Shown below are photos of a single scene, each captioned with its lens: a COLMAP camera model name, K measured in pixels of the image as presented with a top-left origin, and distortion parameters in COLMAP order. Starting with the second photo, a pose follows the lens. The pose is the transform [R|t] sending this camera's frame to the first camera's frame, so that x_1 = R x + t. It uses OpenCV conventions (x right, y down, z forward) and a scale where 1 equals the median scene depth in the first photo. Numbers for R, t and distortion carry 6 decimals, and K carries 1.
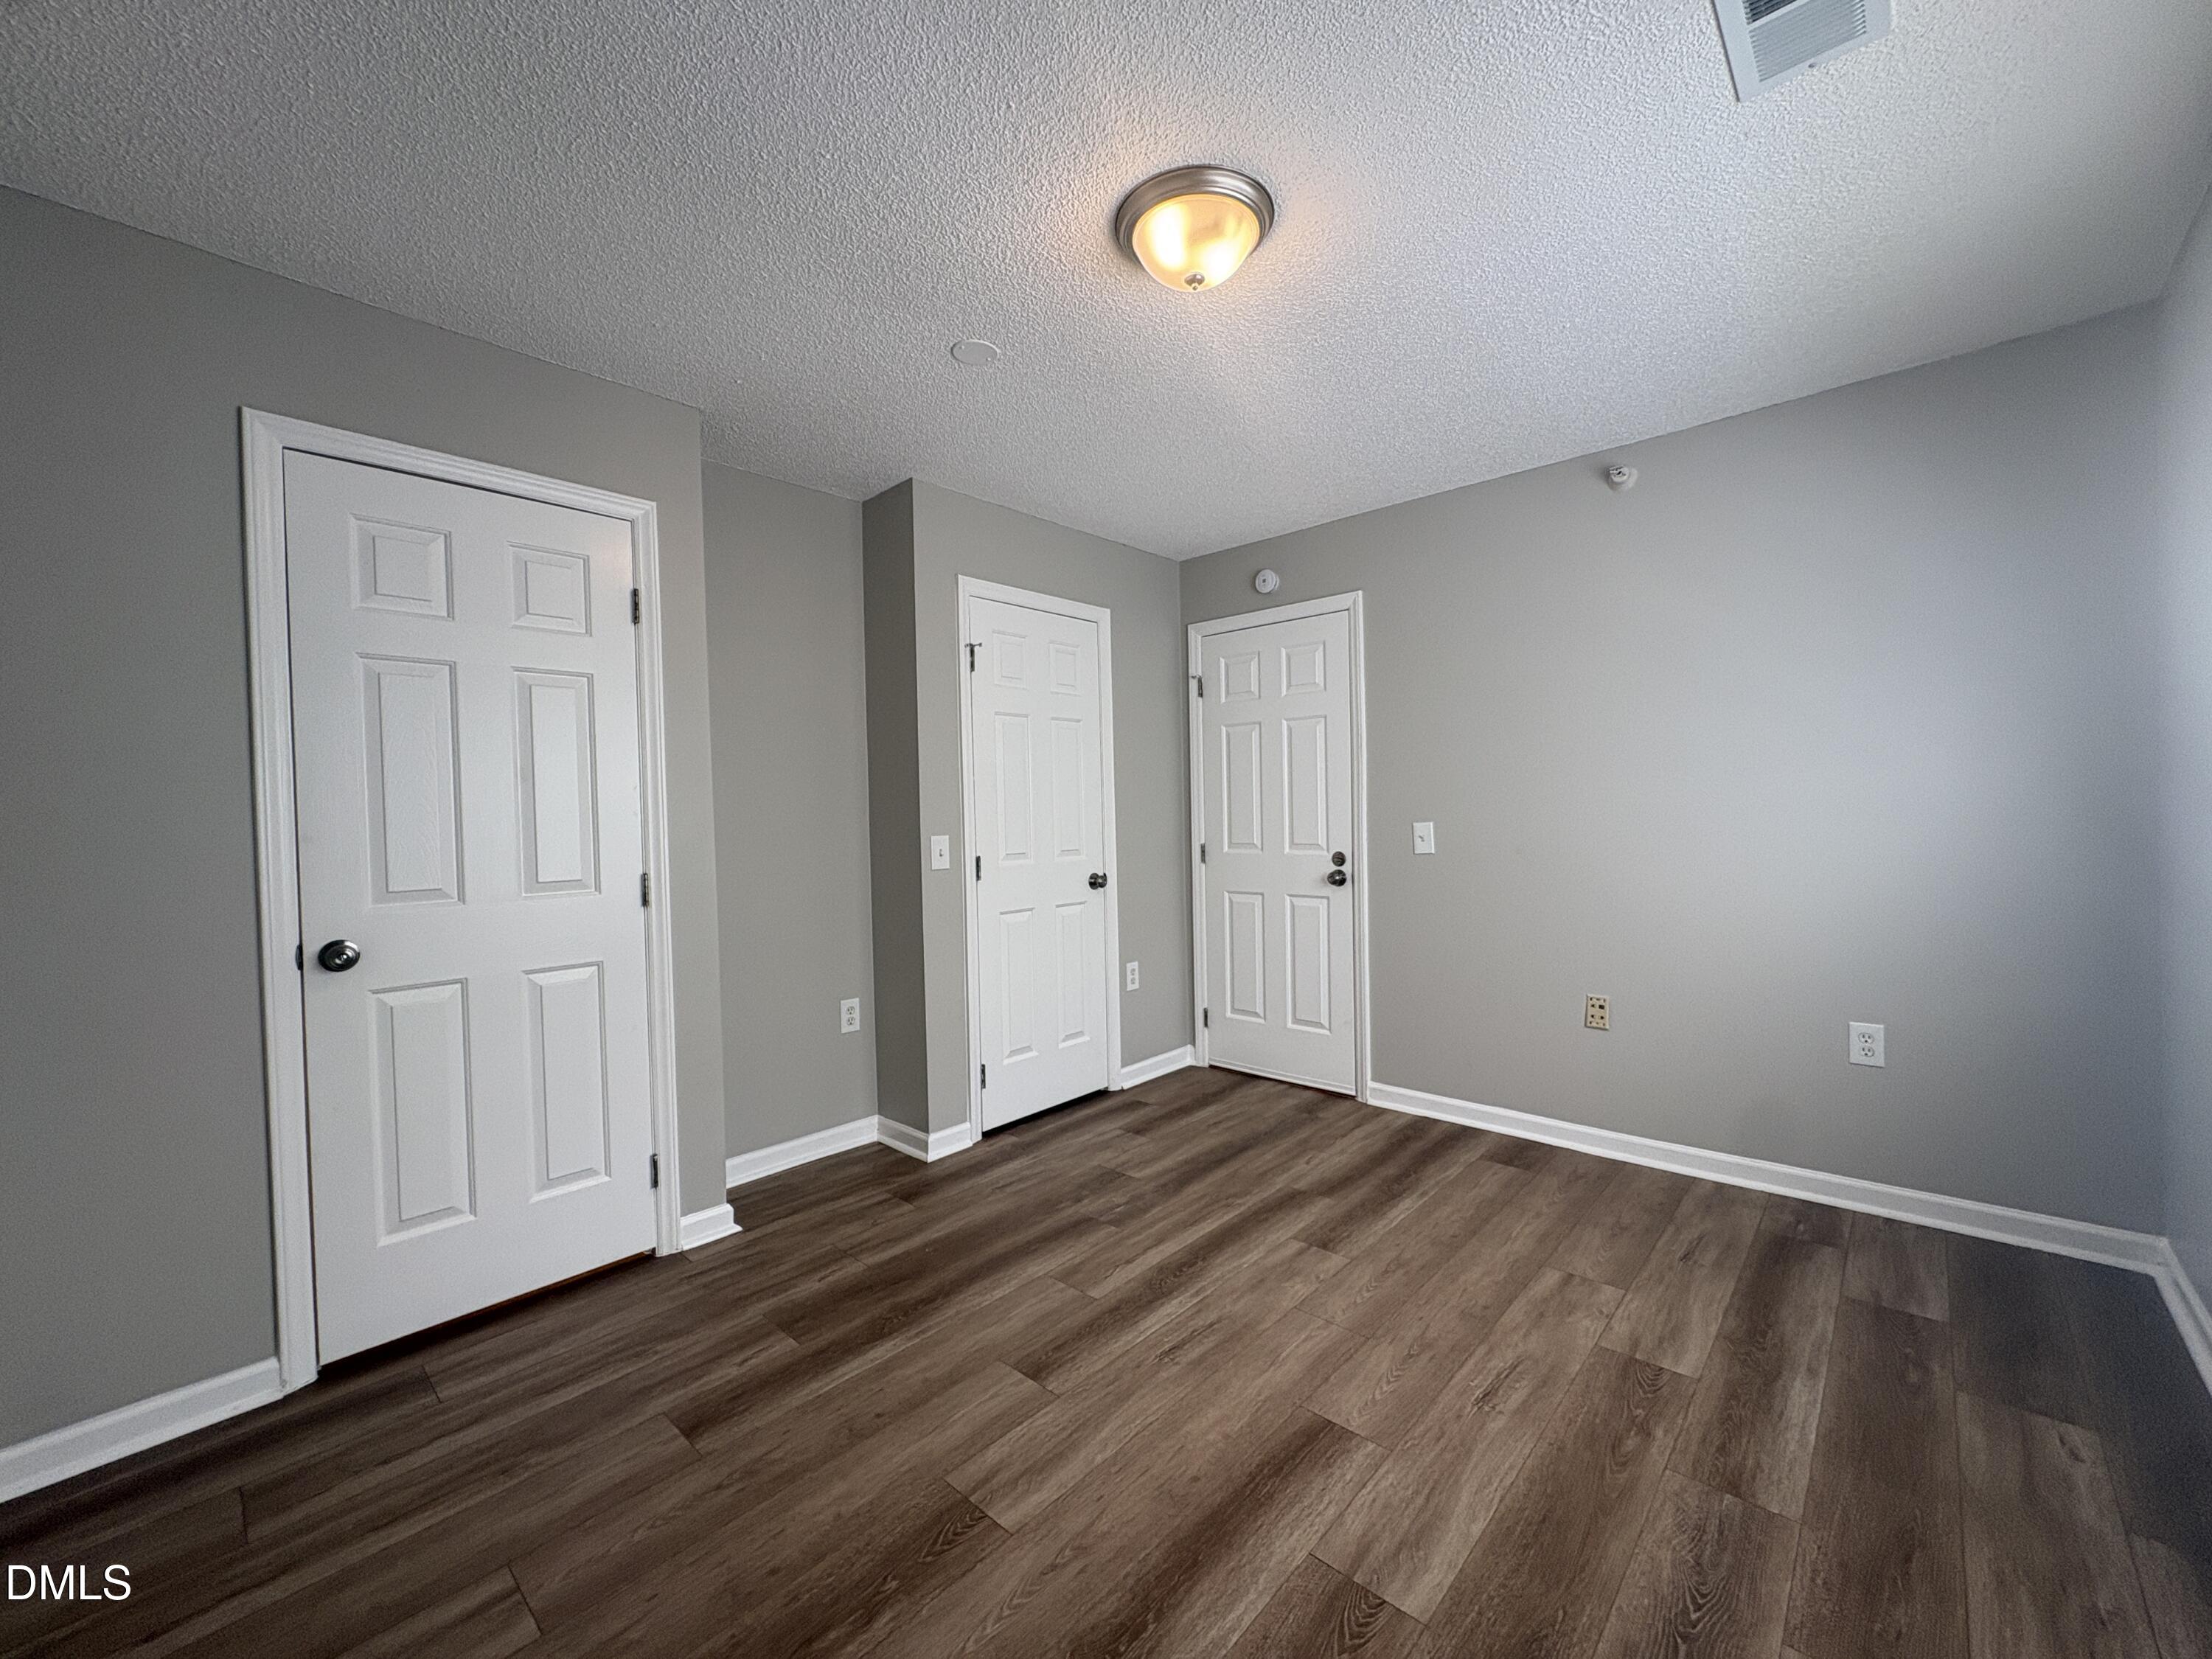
lens RADIAL K [[889.6, 0, 1098.9], [0, 889.6, 814.7], [0, 0, 1]] dist [-0.002080, -0.000580]
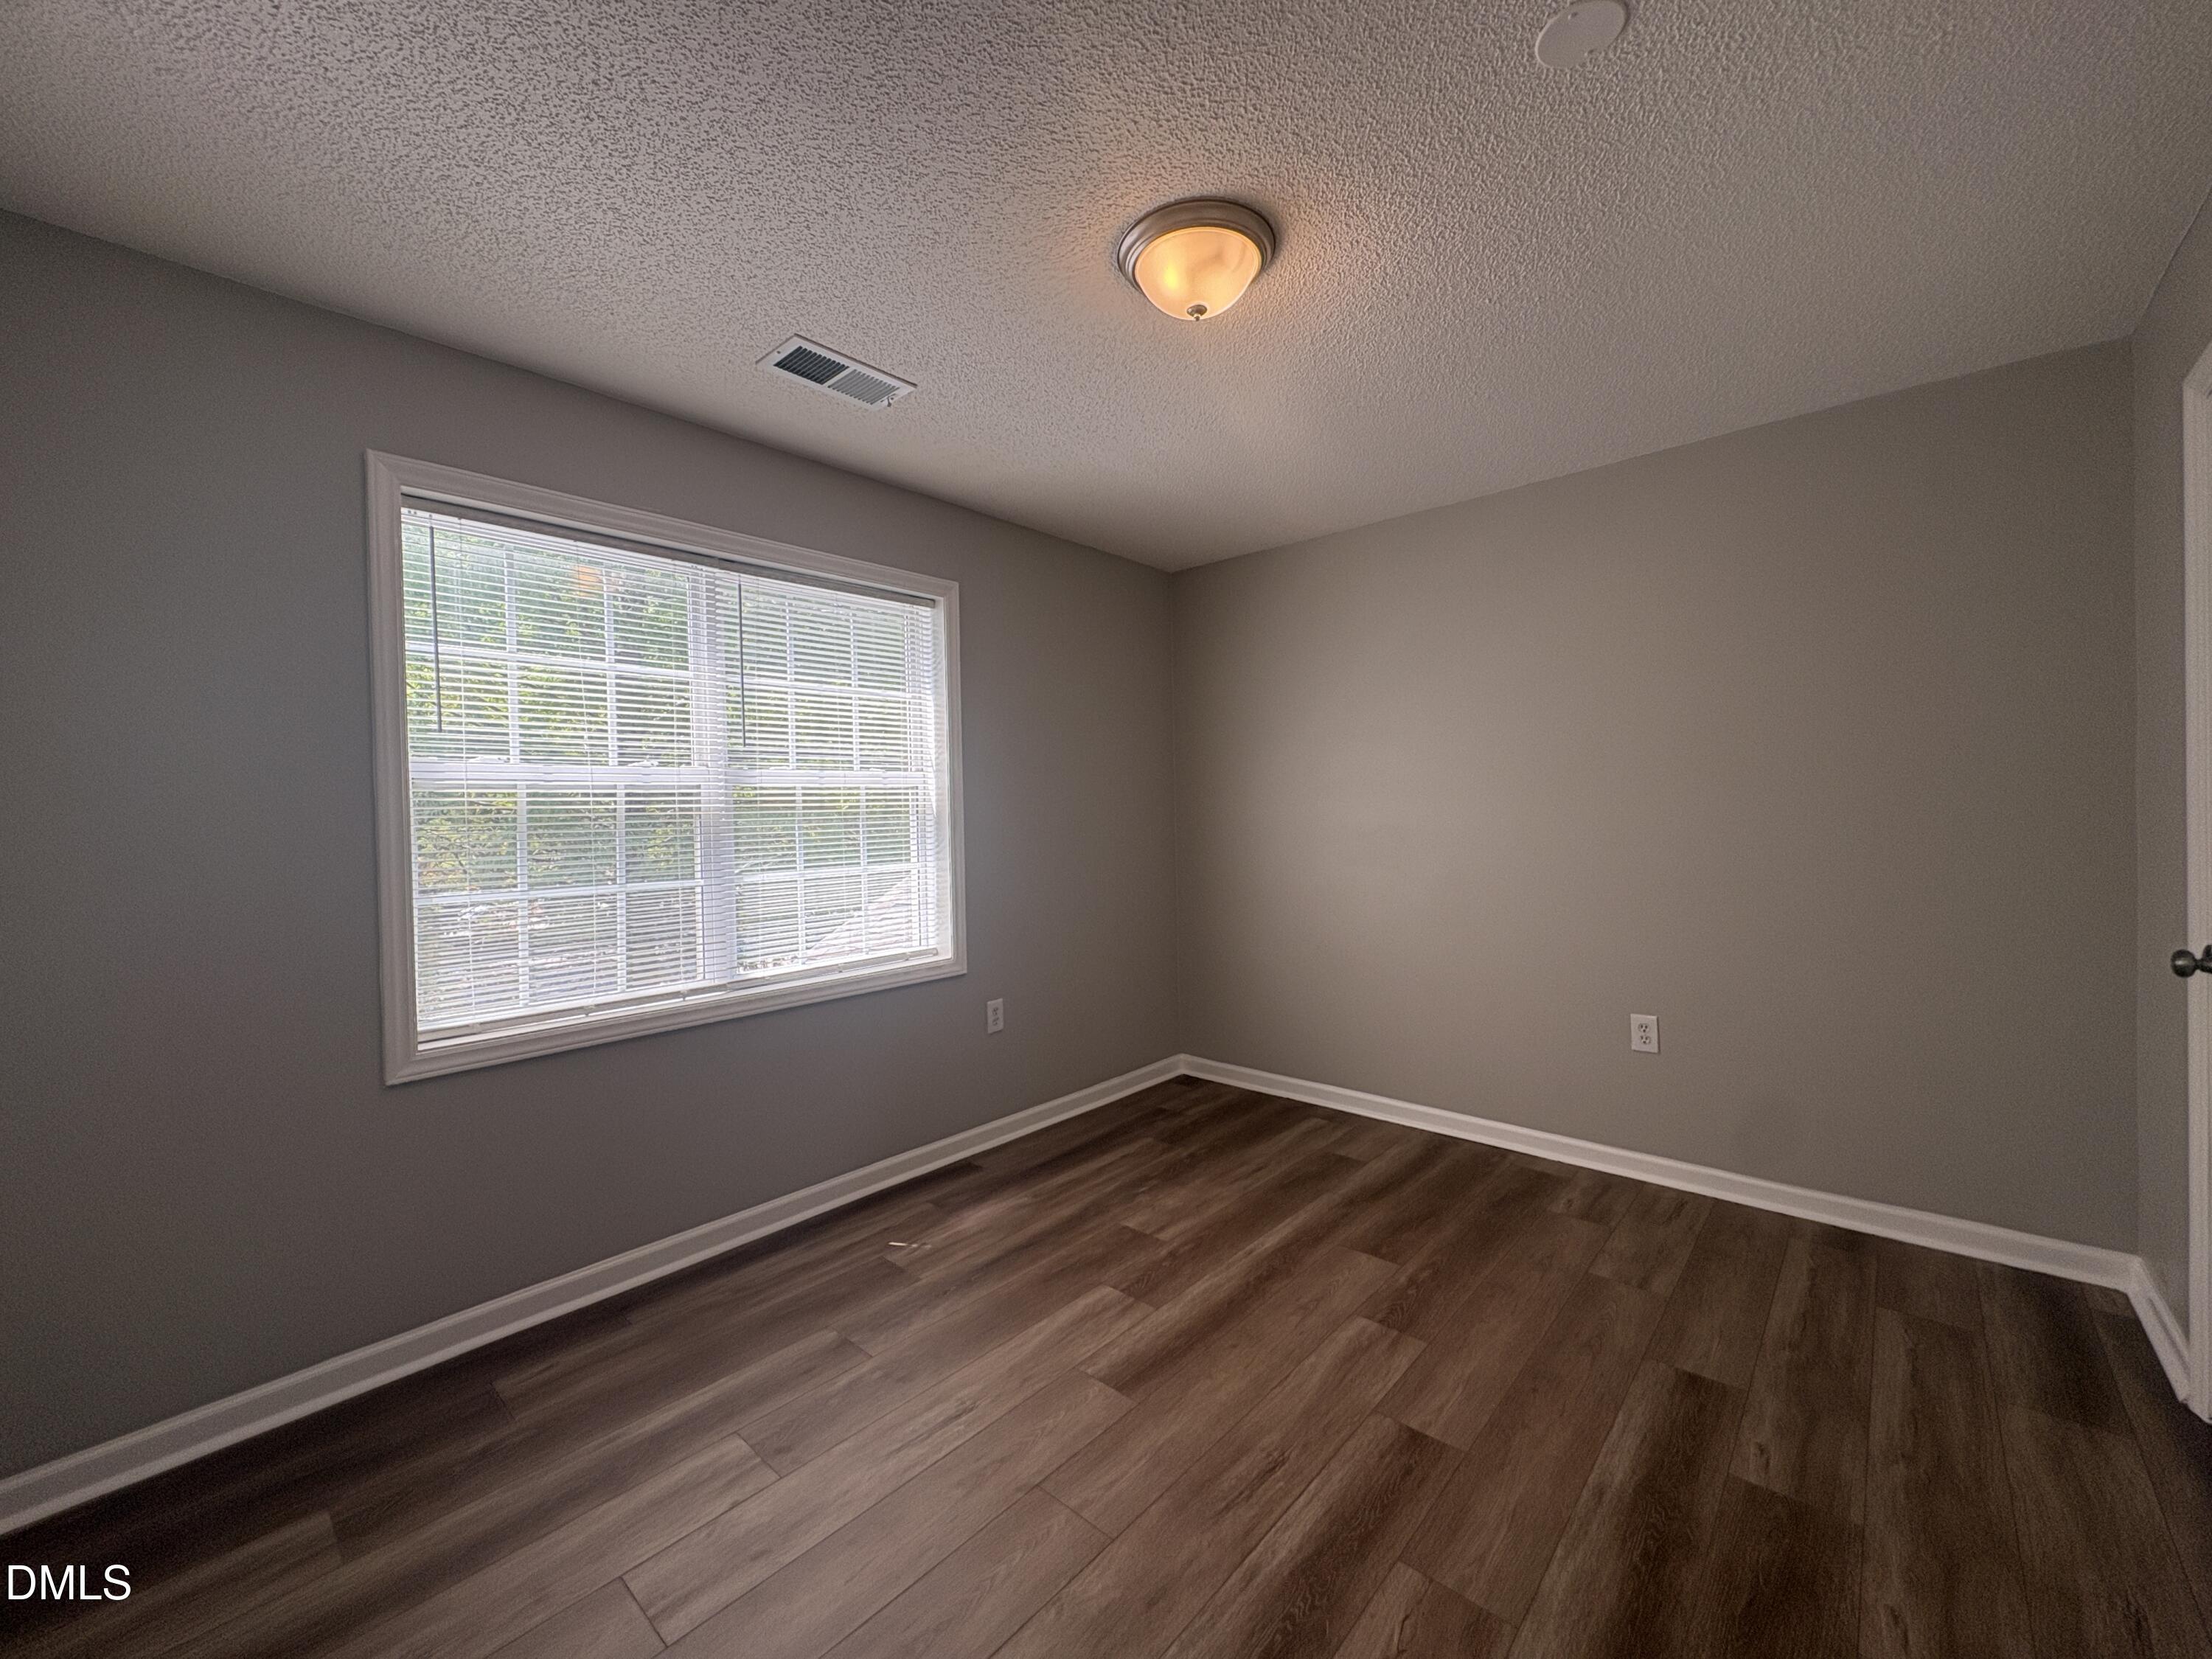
lens RADIAL K [[882.9, 0, 1105.7], [0, 882.9, 823.9], [0, 0, 1]] dist [-0.000337, 0.000042]
pose [[-0.998722, 0.047006, -0.018591, 0.244524], [0.046841, 0.998860, 0.009237, -0.034765], [0.019004, 0.008355, -0.999784, 1.964639]]
